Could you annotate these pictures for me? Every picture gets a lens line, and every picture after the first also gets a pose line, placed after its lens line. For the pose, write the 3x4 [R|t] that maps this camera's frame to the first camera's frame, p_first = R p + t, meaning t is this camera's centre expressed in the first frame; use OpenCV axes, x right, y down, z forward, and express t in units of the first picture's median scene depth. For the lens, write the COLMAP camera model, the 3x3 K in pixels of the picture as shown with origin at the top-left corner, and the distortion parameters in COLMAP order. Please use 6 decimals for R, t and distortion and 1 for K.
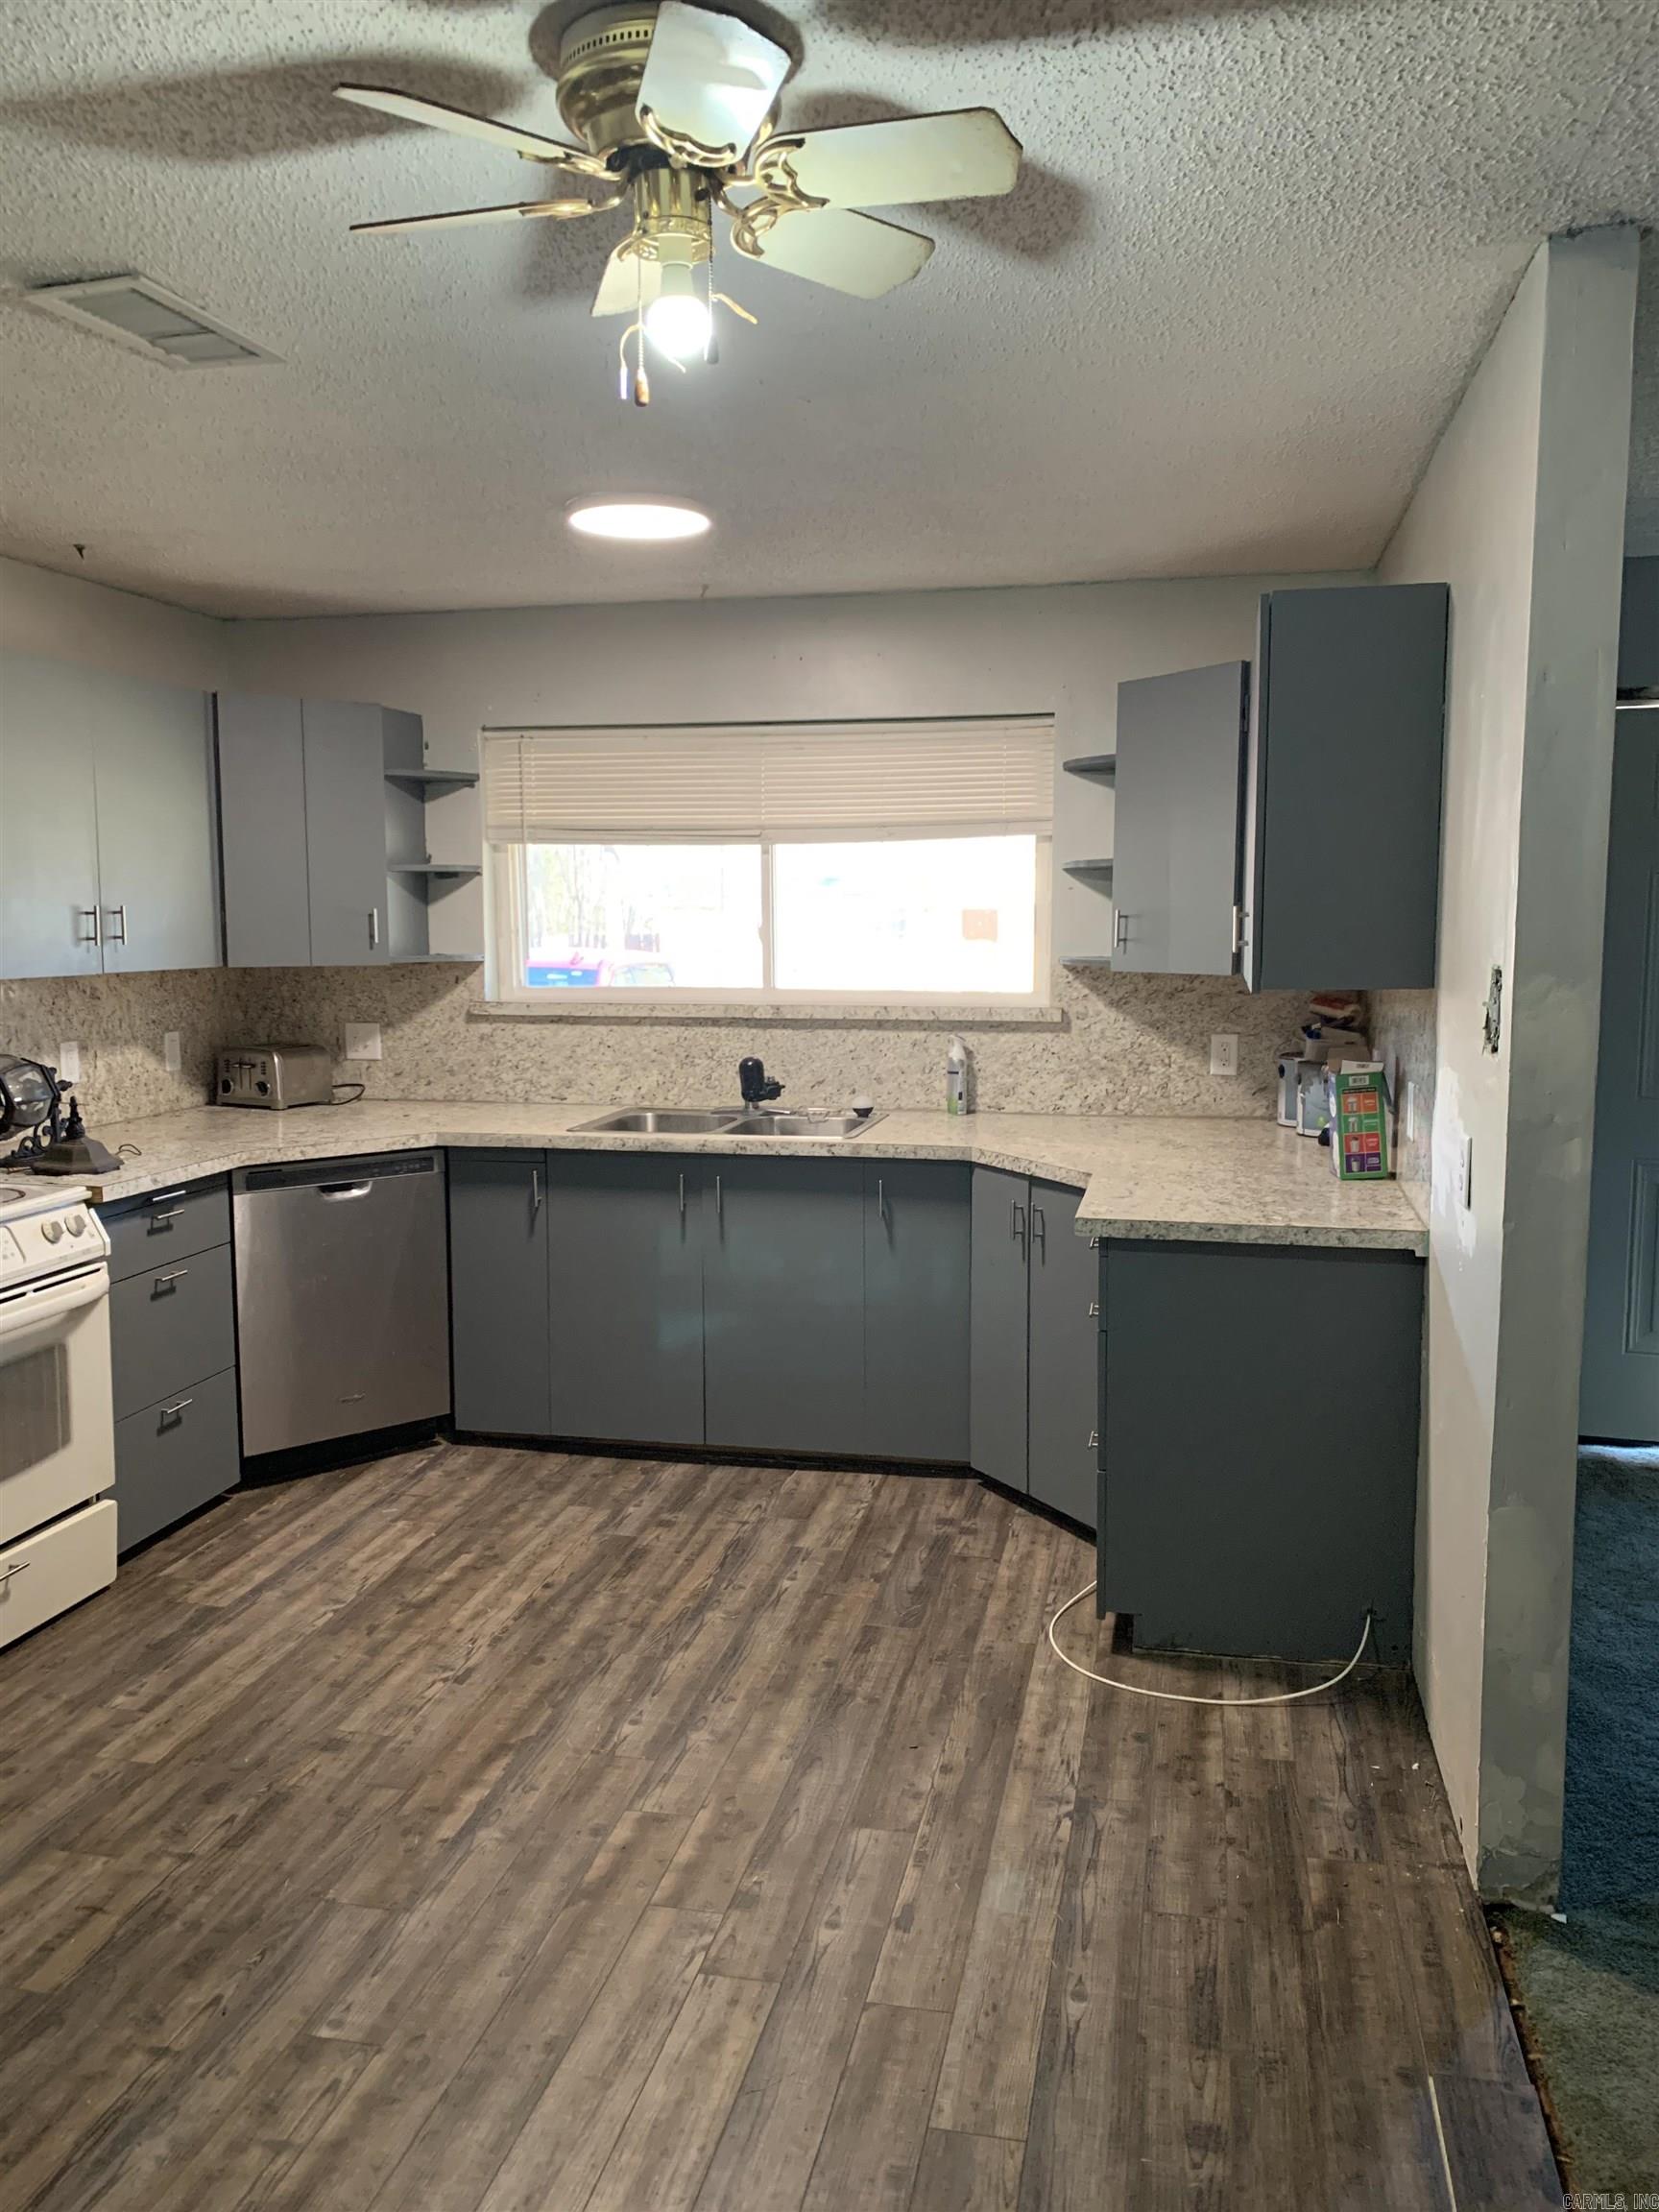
lens RADIAL K [[1686.6, 0, 822.8], [0, 1686.6, 1097.0], [0, 0, 1]] dist [0.028936, -0.031049]
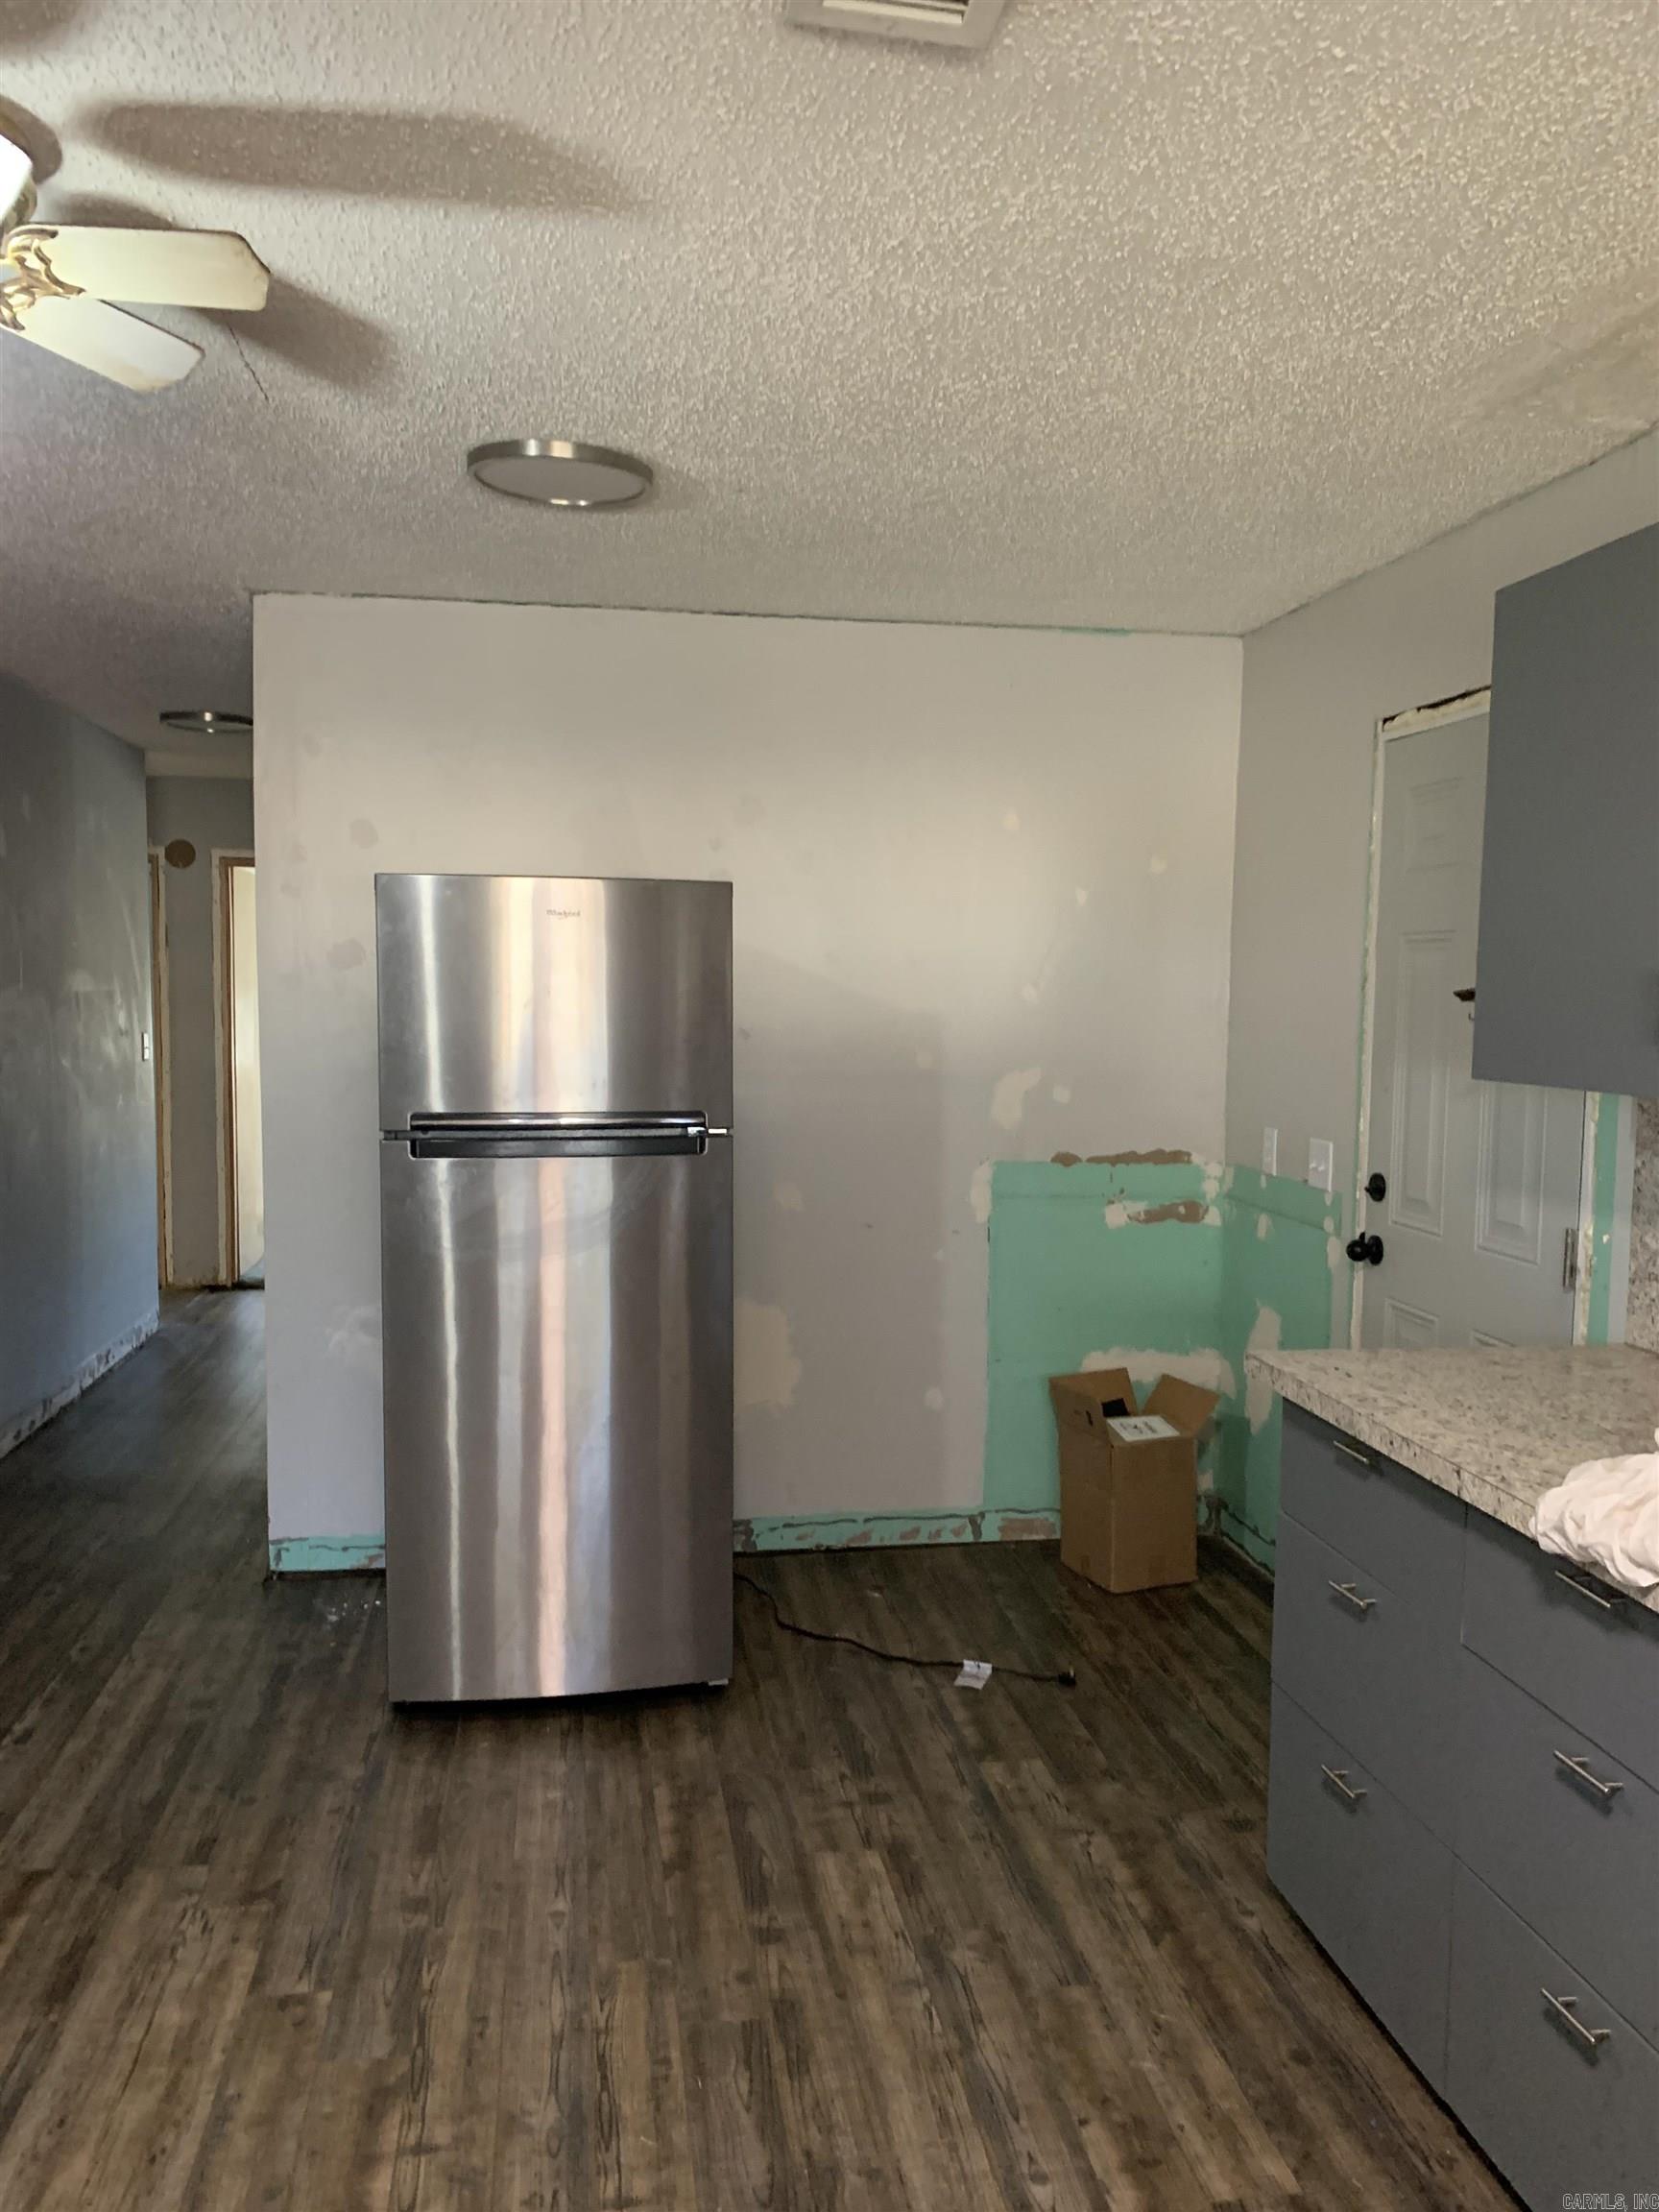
lens RADIAL K [[1686.6, 0, 824.5], [0, 1686.6, 1108.0], [0, 0, 1]] dist [0.028936, -0.031049]
pose [[-0.930994, 0.015086, -0.364724, -0.096618], [-0.053895, 0.982515, 0.178213, -0.112815], [0.361035, 0.185572, -0.913902, 1.040848]]
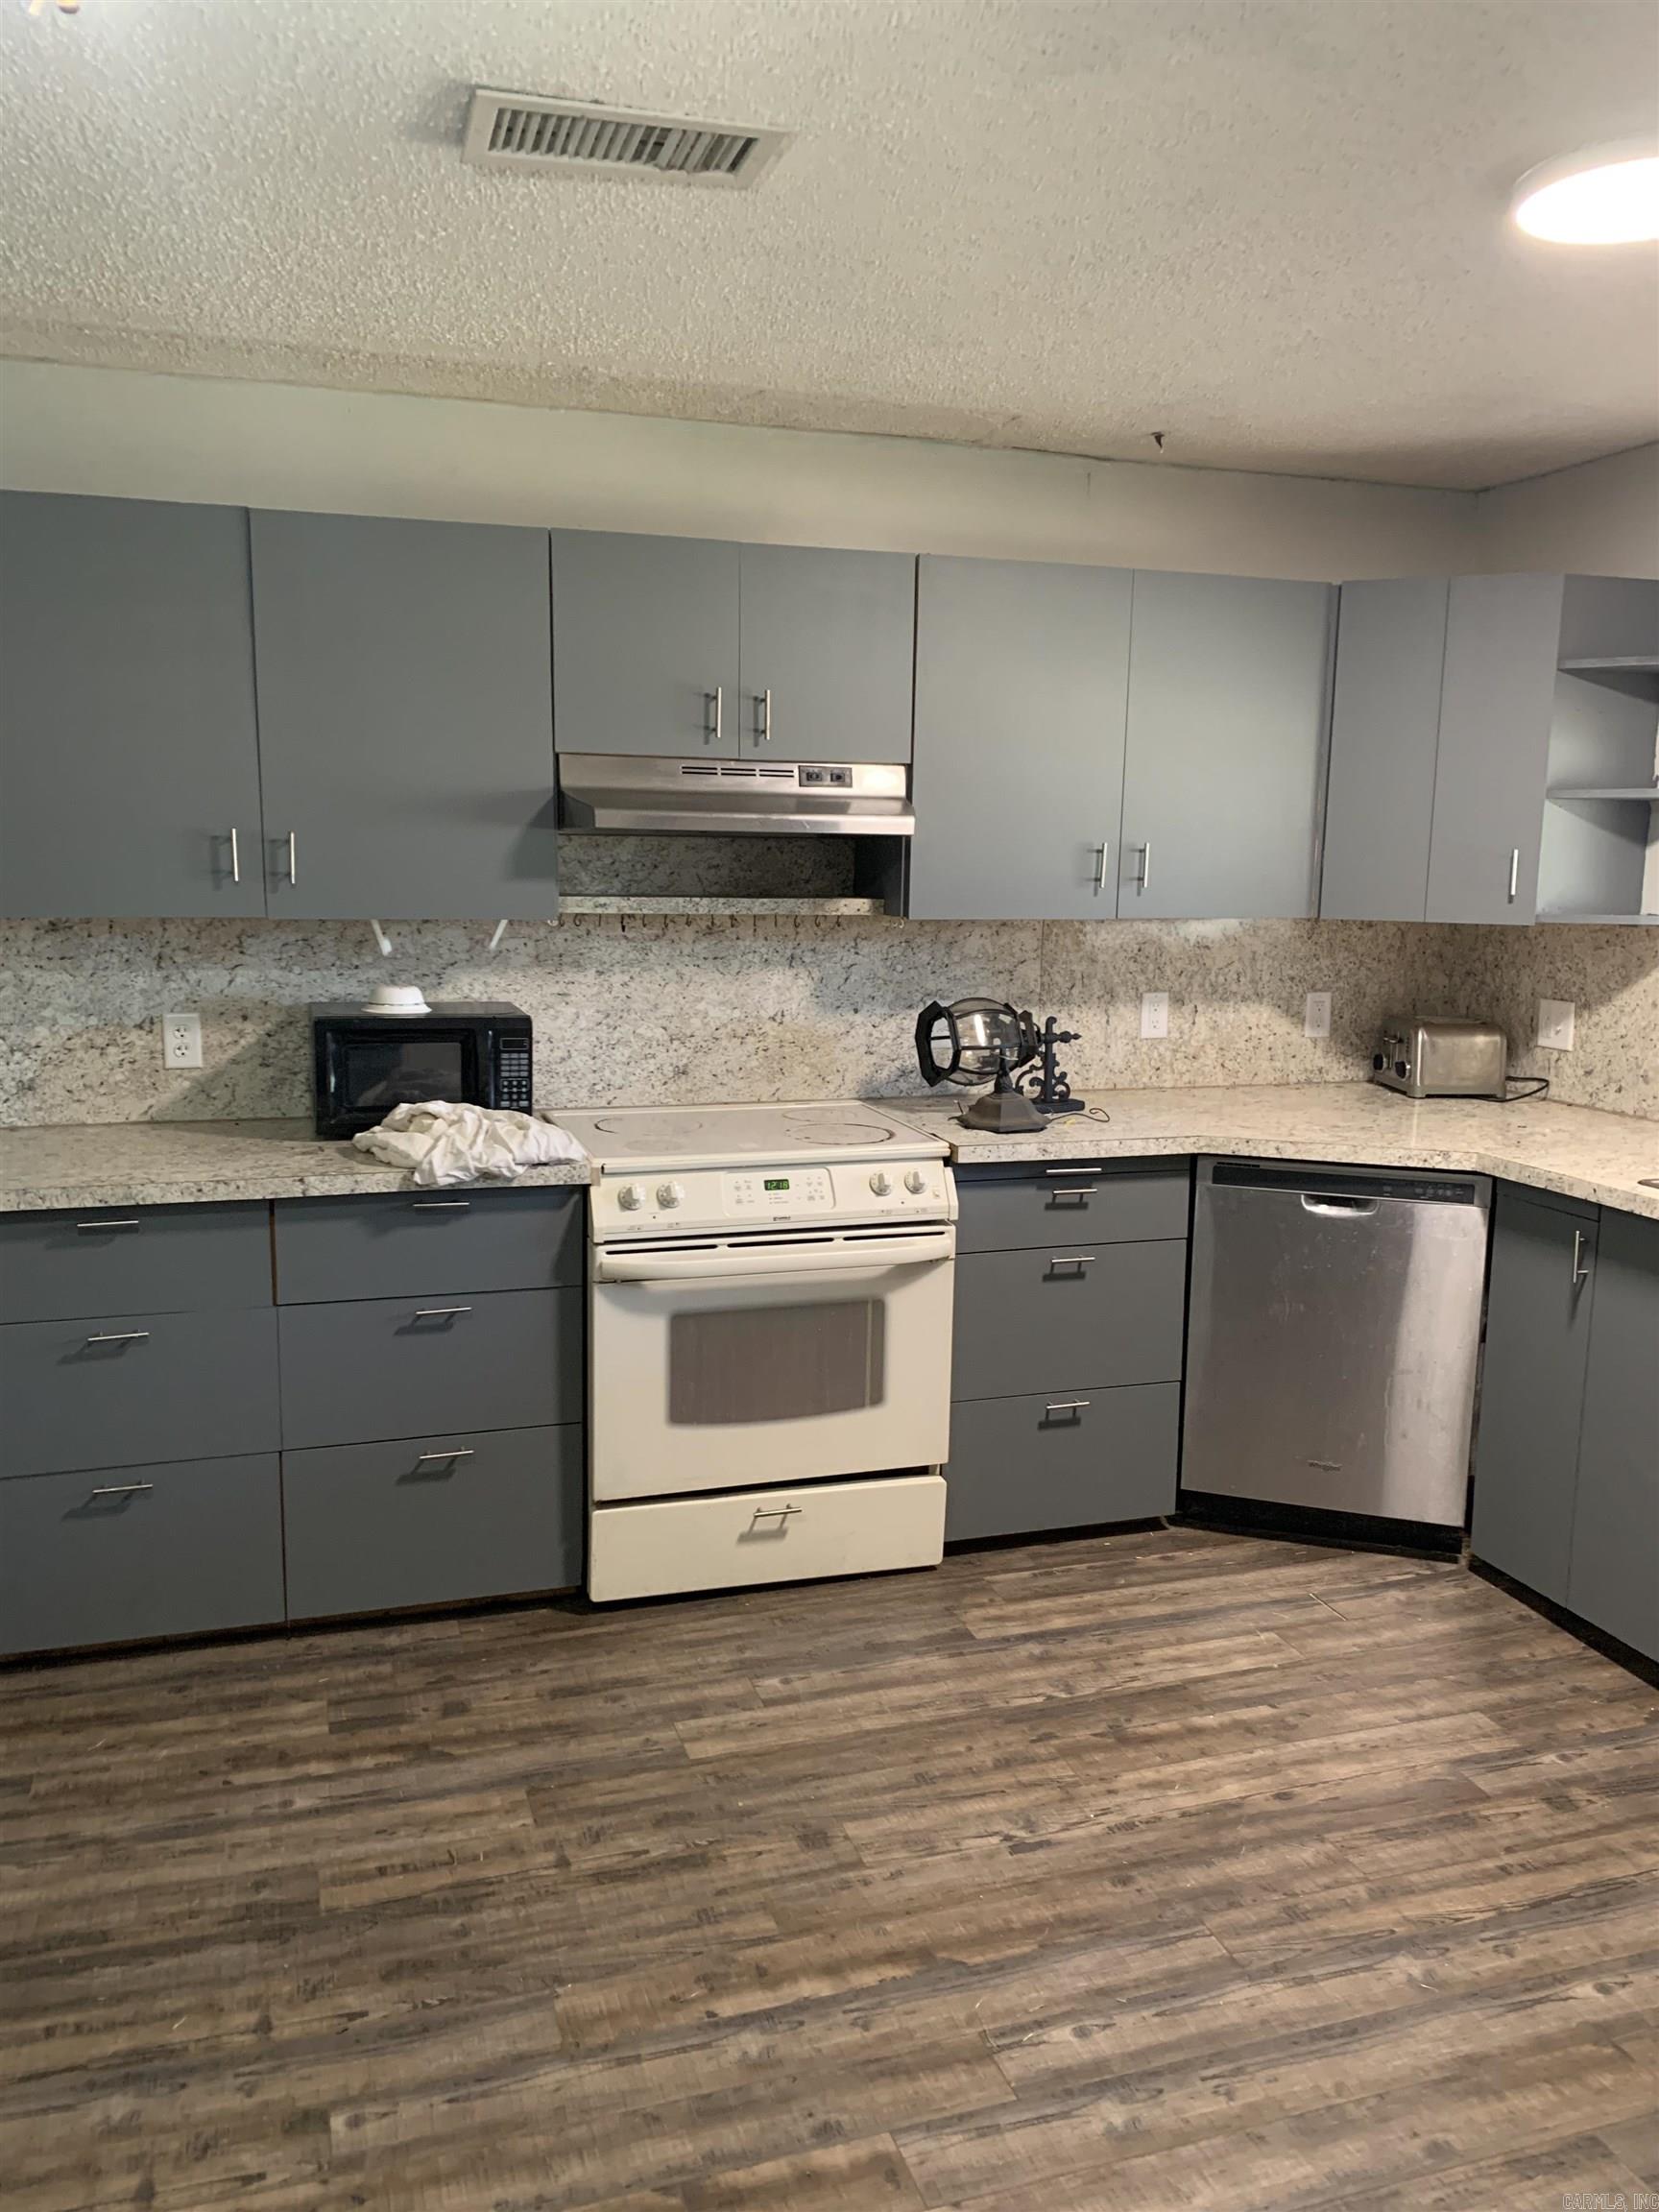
lens RADIAL K [[1686.6, 0, 827.3], [0, 1686.6, 1112.5], [0, 0, 1]] dist [0.028936, -0.031049]
pose [[0.506318, 0.139087, -0.851056, 0.301894], [-0.108824, 0.989323, 0.096941, -0.044118], [0.855453, 0.043532, 0.516048, 0.443788]]
